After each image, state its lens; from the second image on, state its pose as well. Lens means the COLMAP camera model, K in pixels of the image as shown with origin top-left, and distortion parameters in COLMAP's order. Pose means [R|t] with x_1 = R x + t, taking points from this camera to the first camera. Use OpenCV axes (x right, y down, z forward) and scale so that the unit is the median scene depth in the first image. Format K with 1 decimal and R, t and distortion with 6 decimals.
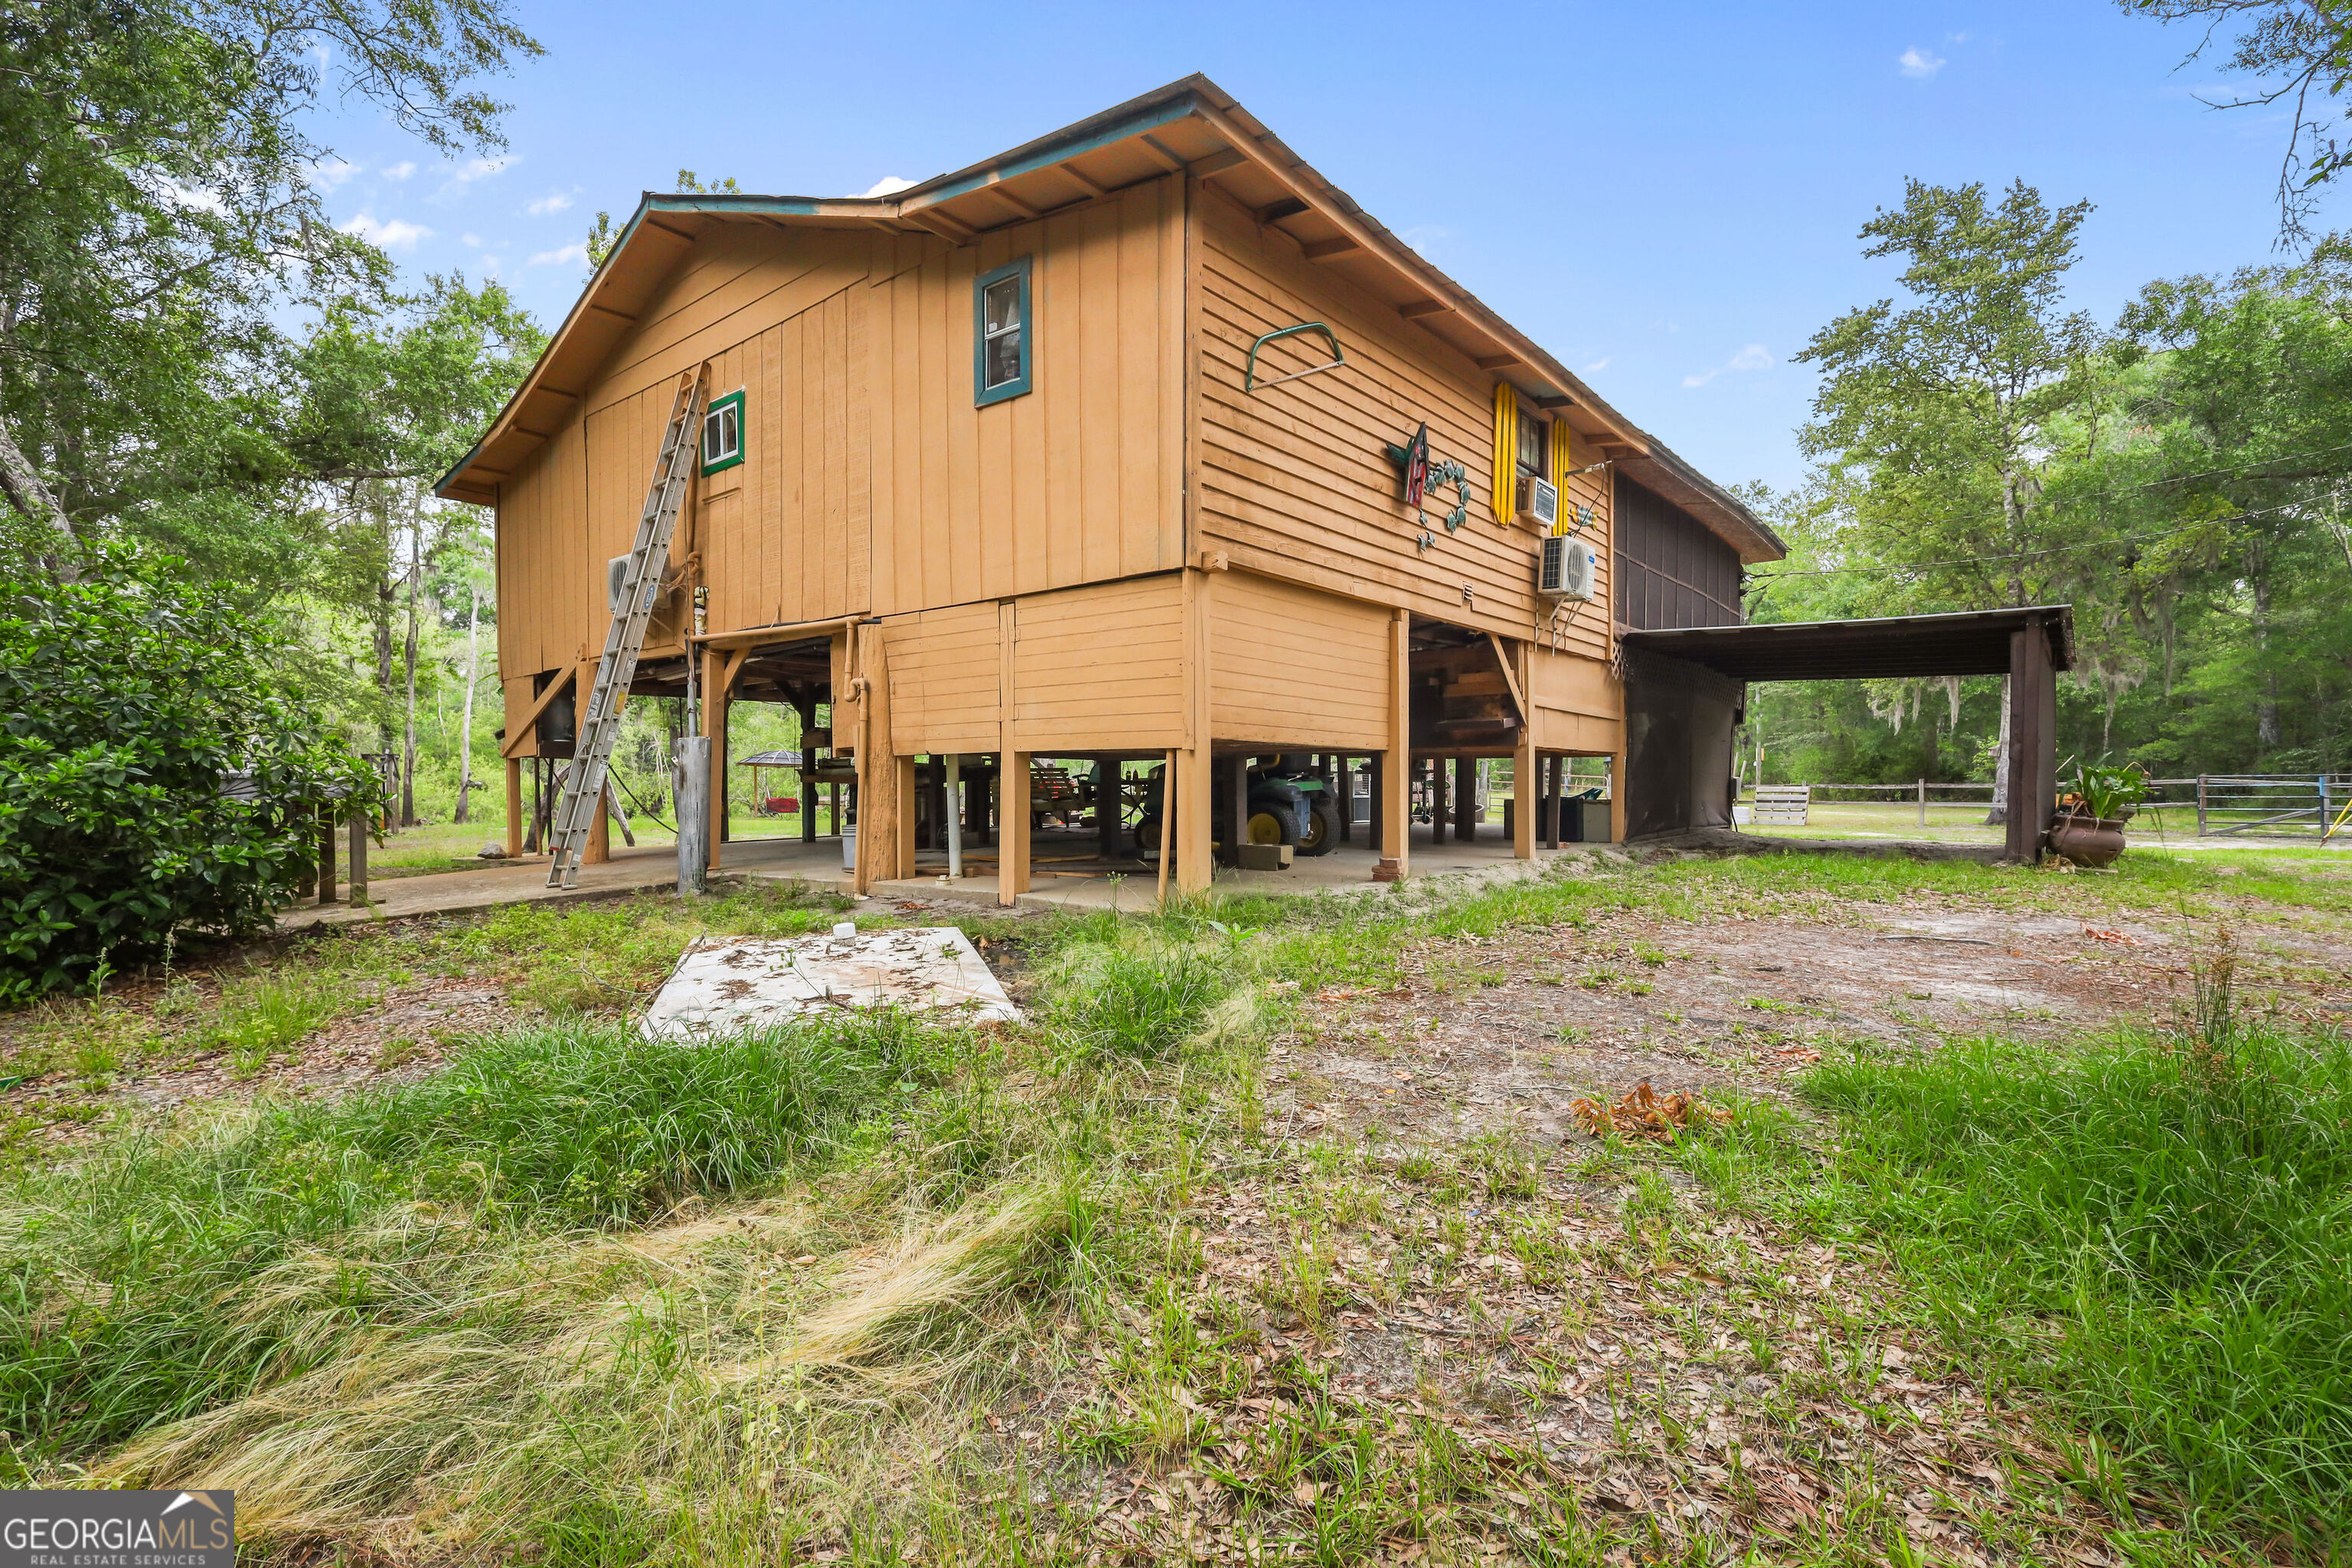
lens RADIAL K [[1110.8, 0, 1183.4], [0, 1110.8, 786.1], [0, 0, 1]] dist [-0.000606, -0.000159]
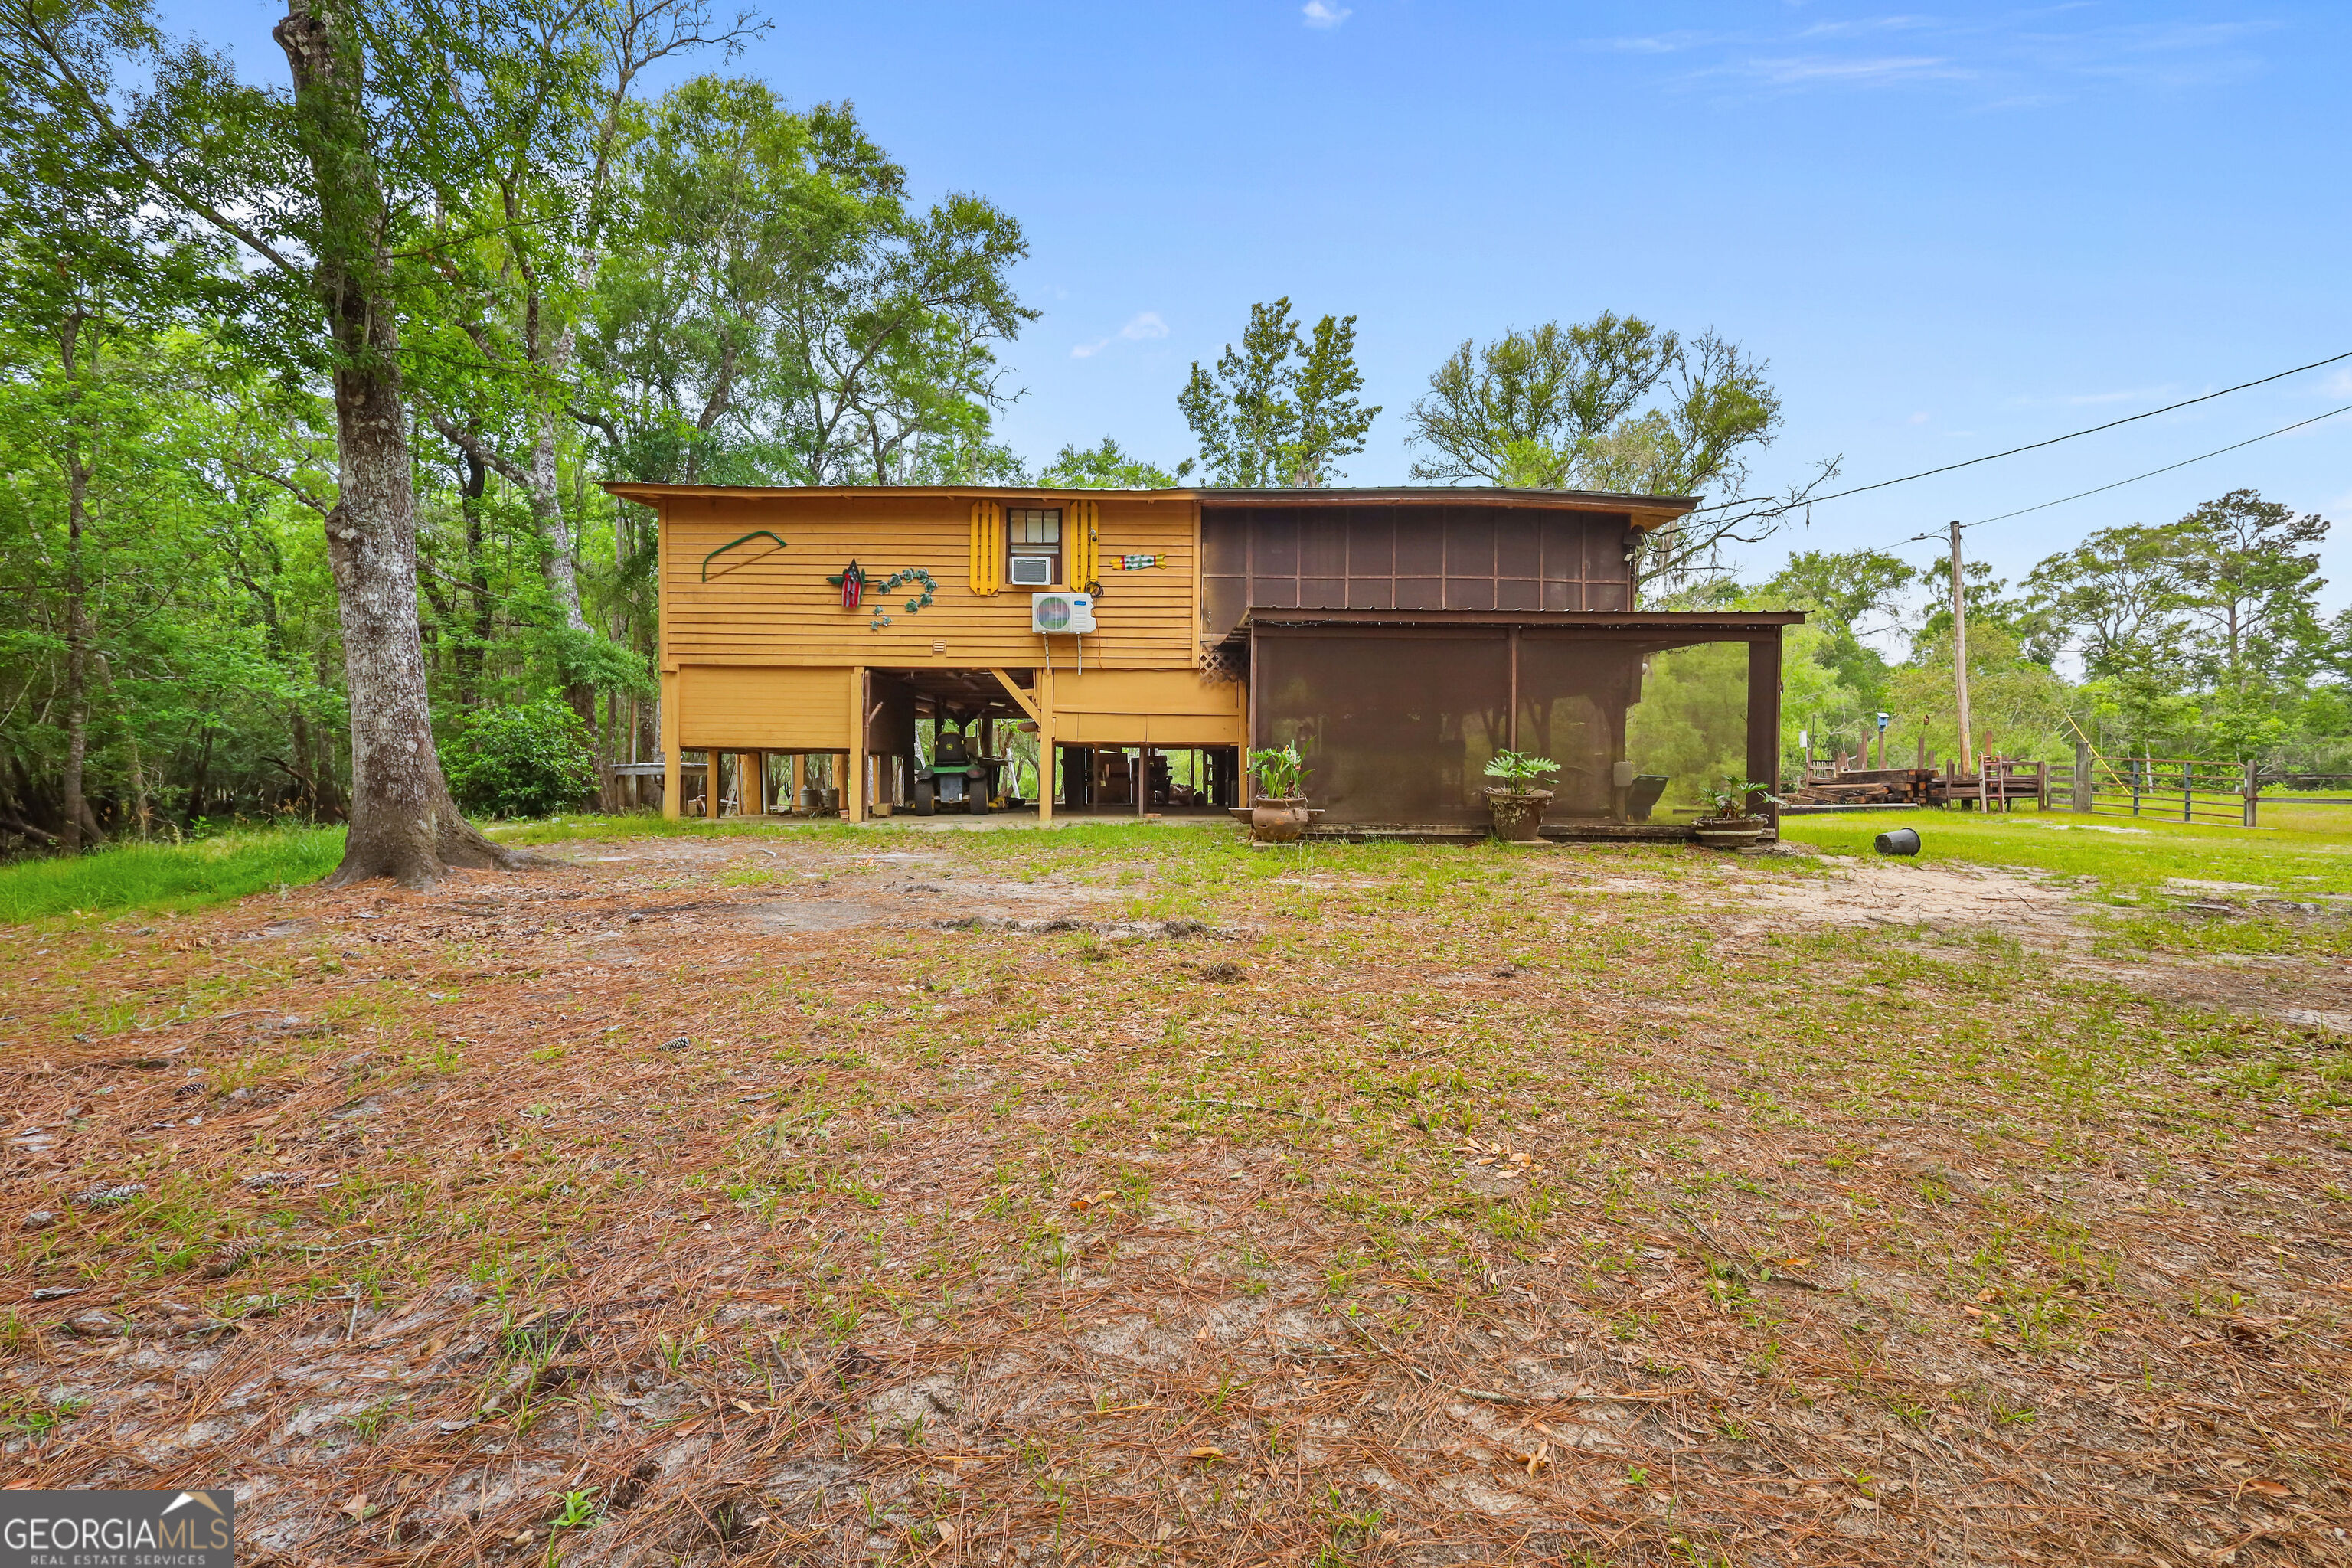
lens RADIAL K [[1110.8, 0, 1183.4], [0, 1110.8, 786.1], [0, 0, 1]] dist [-0.000606, -0.000159]
pose [[0.638503, 0.014475, -0.769483, 1.853727], [-0.003740, 0.999870, 0.015706, -0.001558], [0.769610, -0.007150, 0.638474, 0.281857]]
